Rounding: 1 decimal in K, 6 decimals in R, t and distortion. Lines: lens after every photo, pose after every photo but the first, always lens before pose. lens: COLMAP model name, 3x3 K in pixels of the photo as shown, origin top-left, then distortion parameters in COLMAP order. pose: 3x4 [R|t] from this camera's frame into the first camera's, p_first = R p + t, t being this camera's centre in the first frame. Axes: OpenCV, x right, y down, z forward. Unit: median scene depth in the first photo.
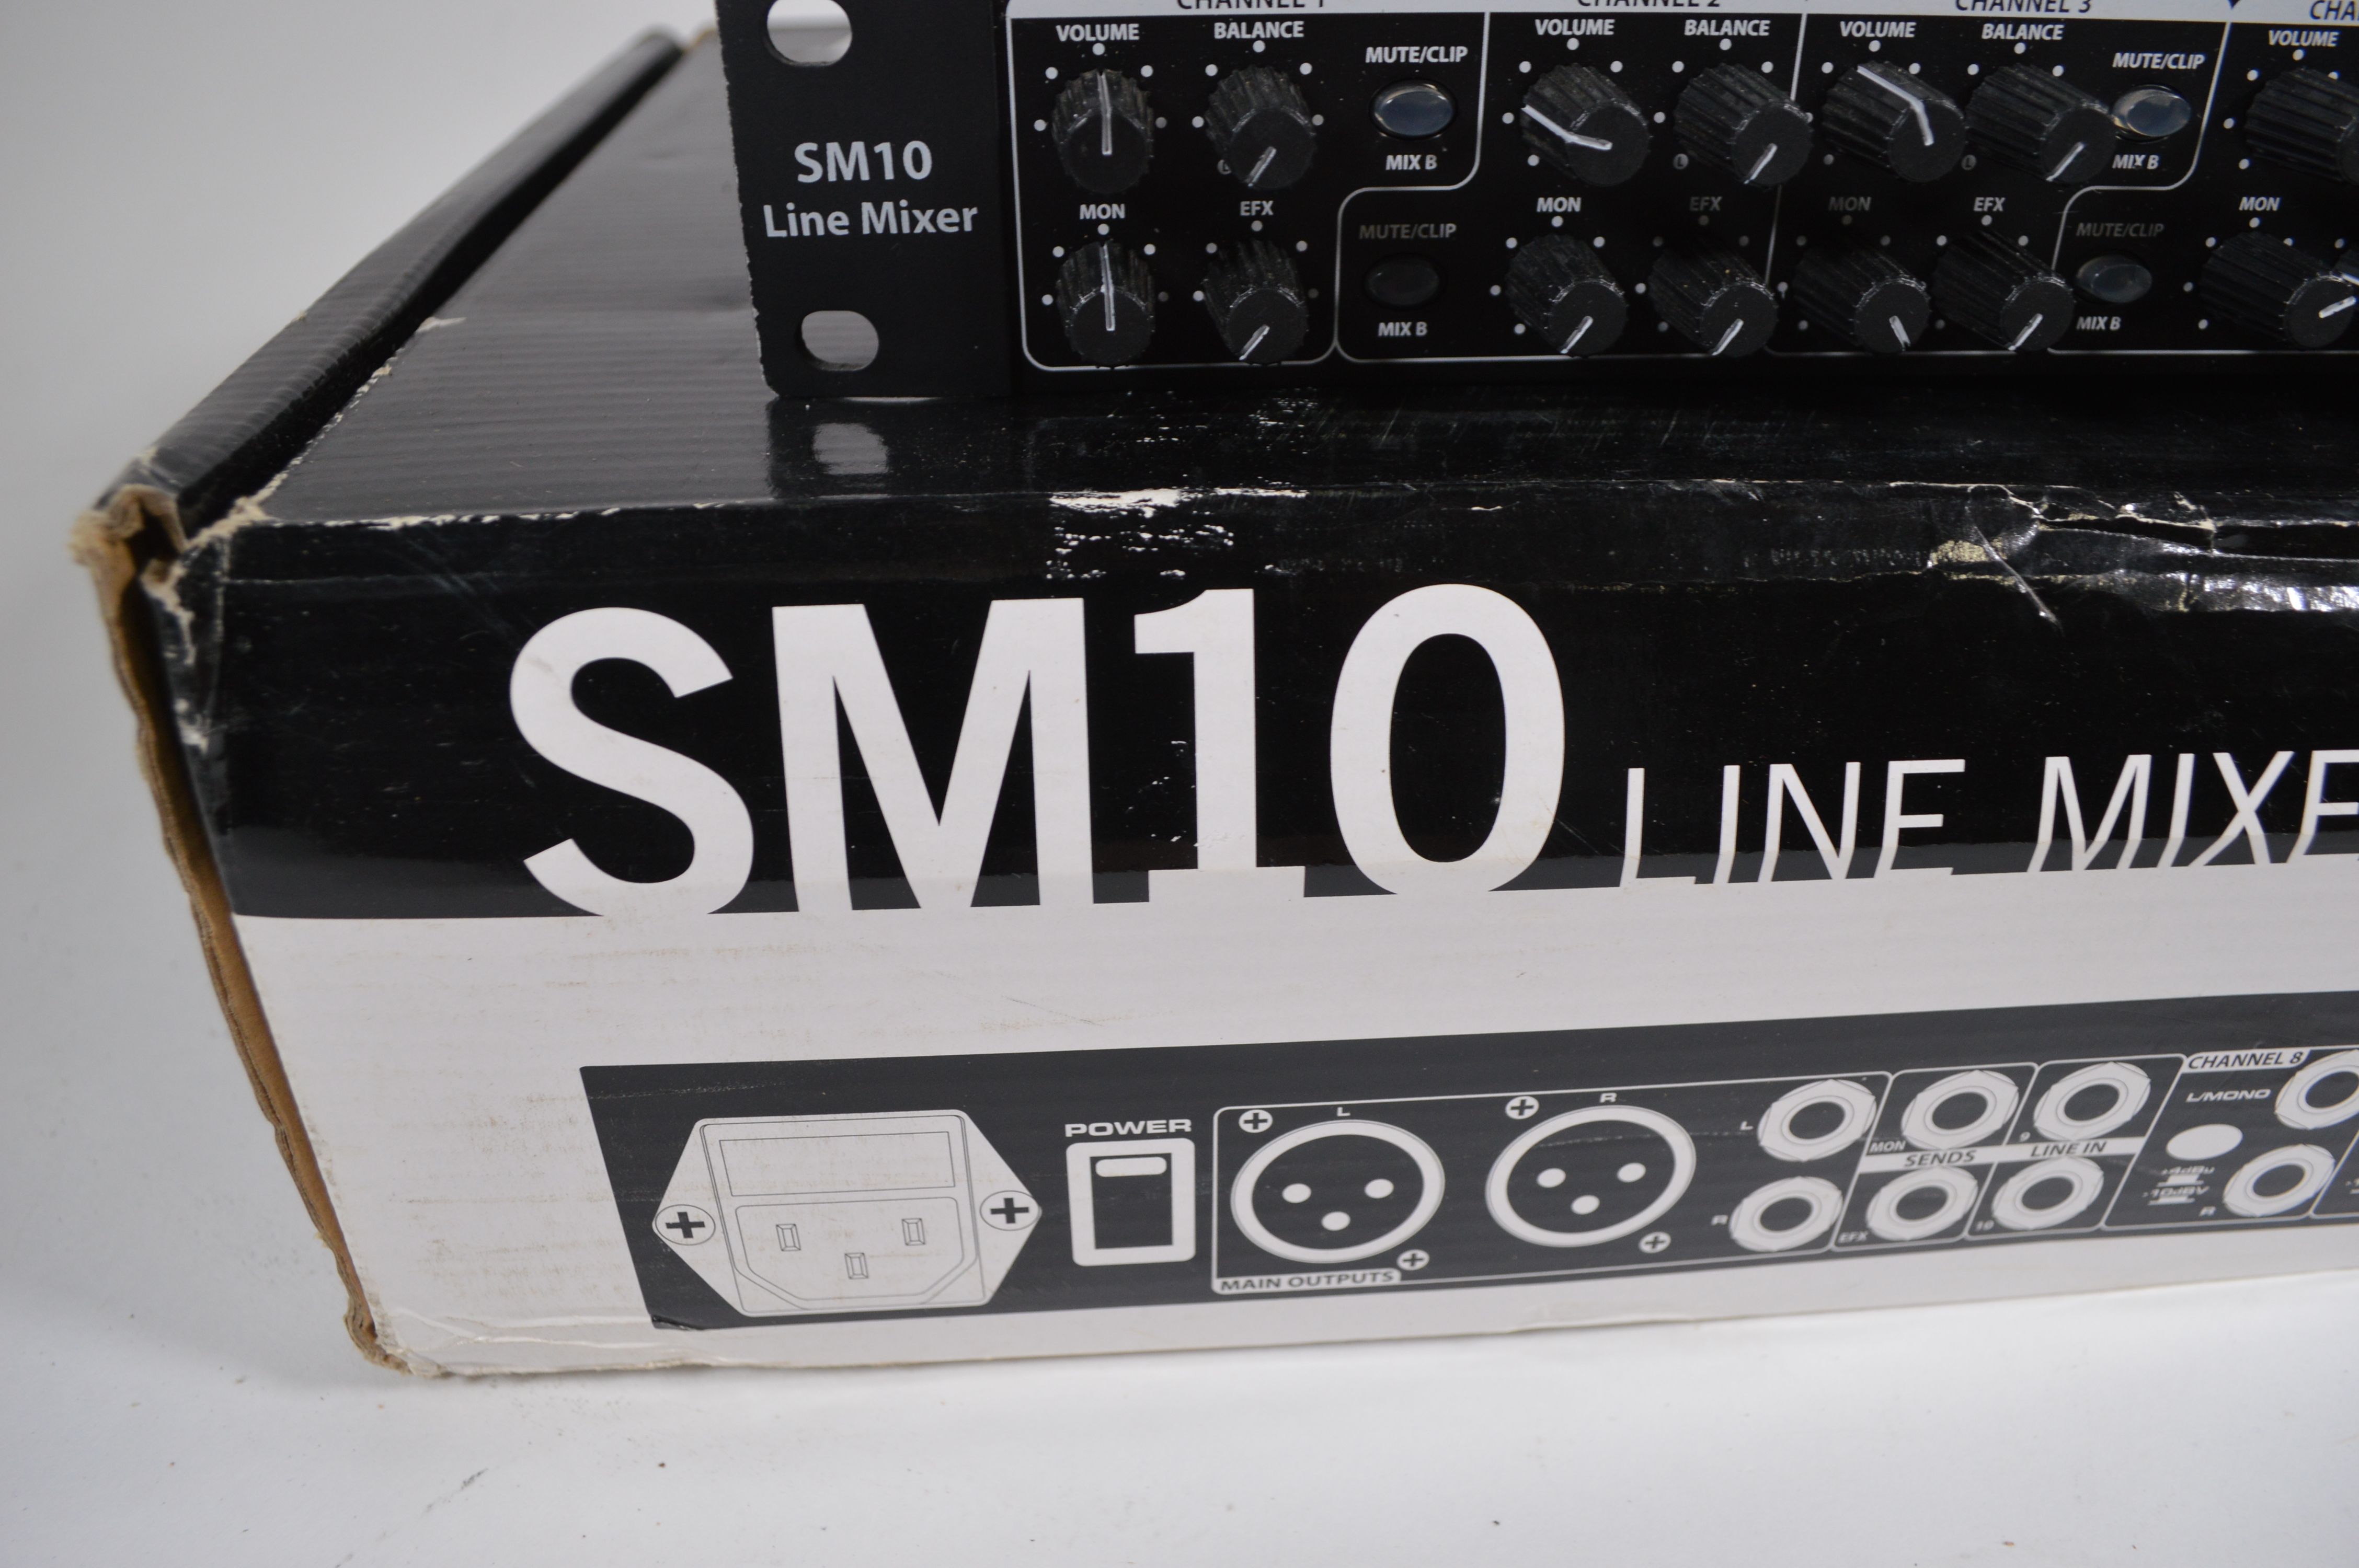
lens RADIAL K [[1830.6, 0, 1176.5], [0, 1830.6, 853.7], [0, 0, 1]] dist [-0.104528, 0.024848]
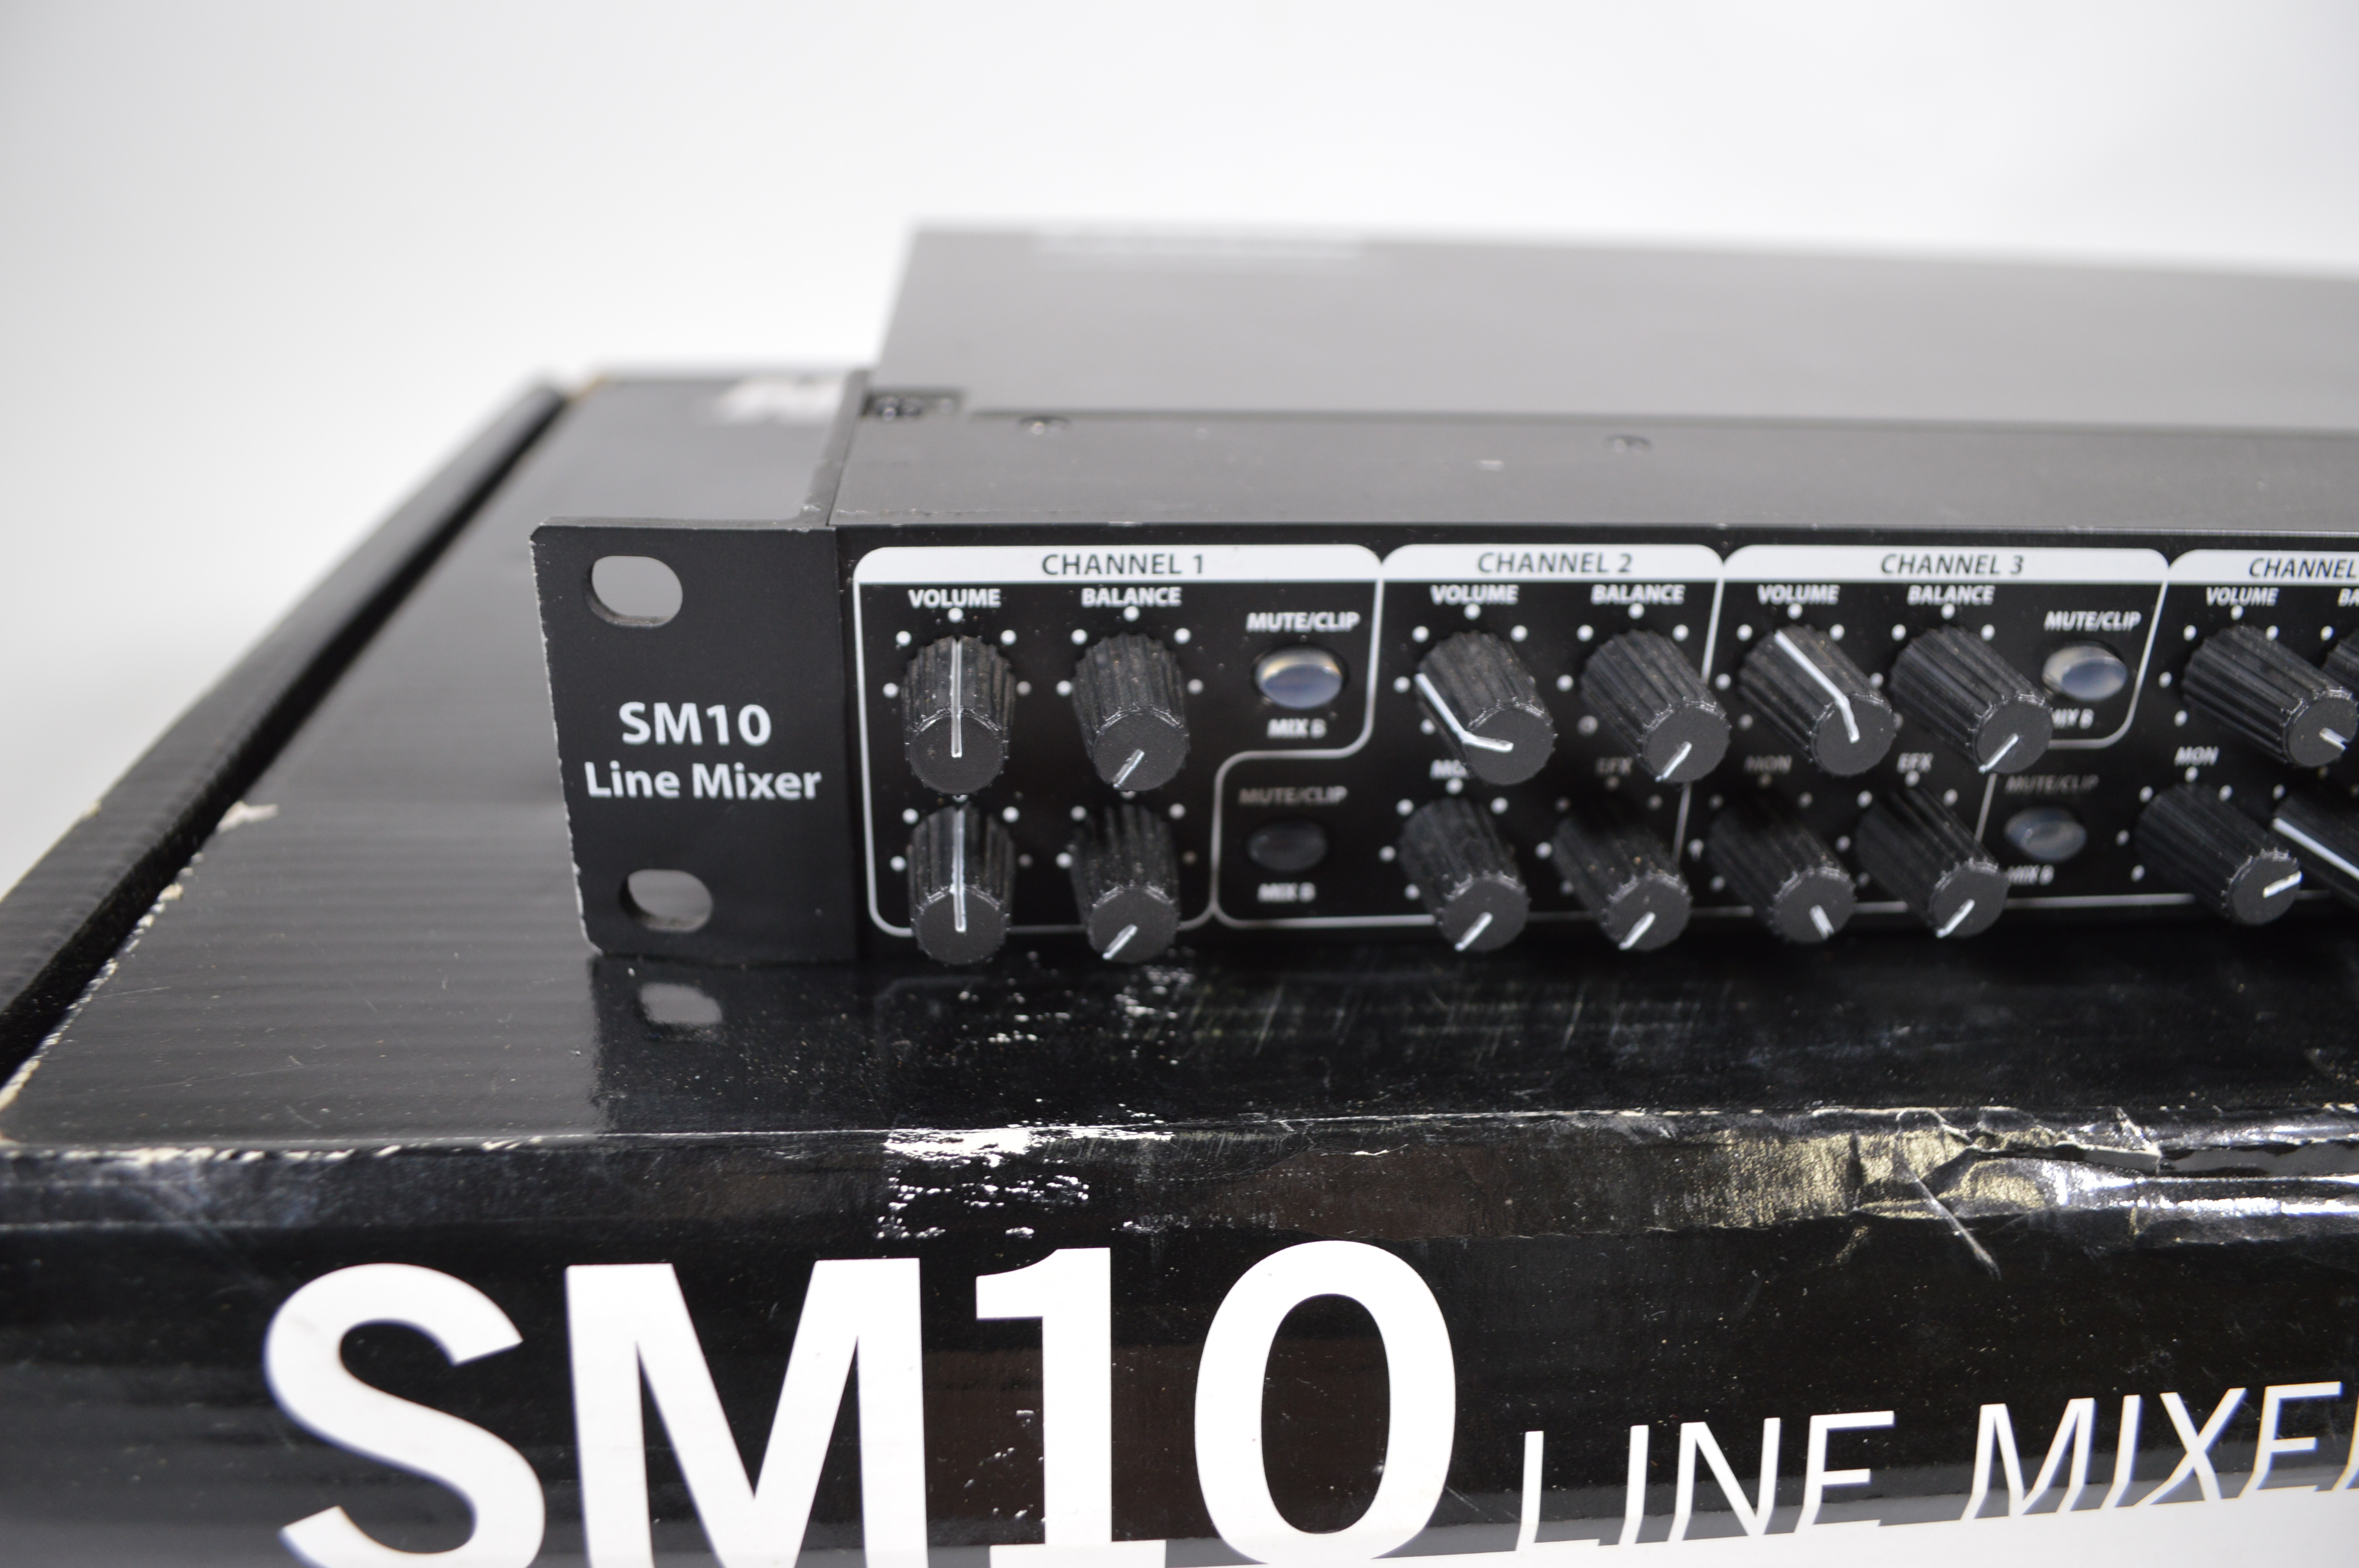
lens RADIAL K [[1830.6, 0, 1176.5], [0, 1830.6, 853.7], [0, 0, 1]] dist [-0.104528, 0.024848]
pose [[0.998800, 0.018040, 0.045526, 0.028653], [-0.012935, 0.993844, -0.110034, -0.225152], [-0.047231, 0.109313, 0.992885, 0.085176]]
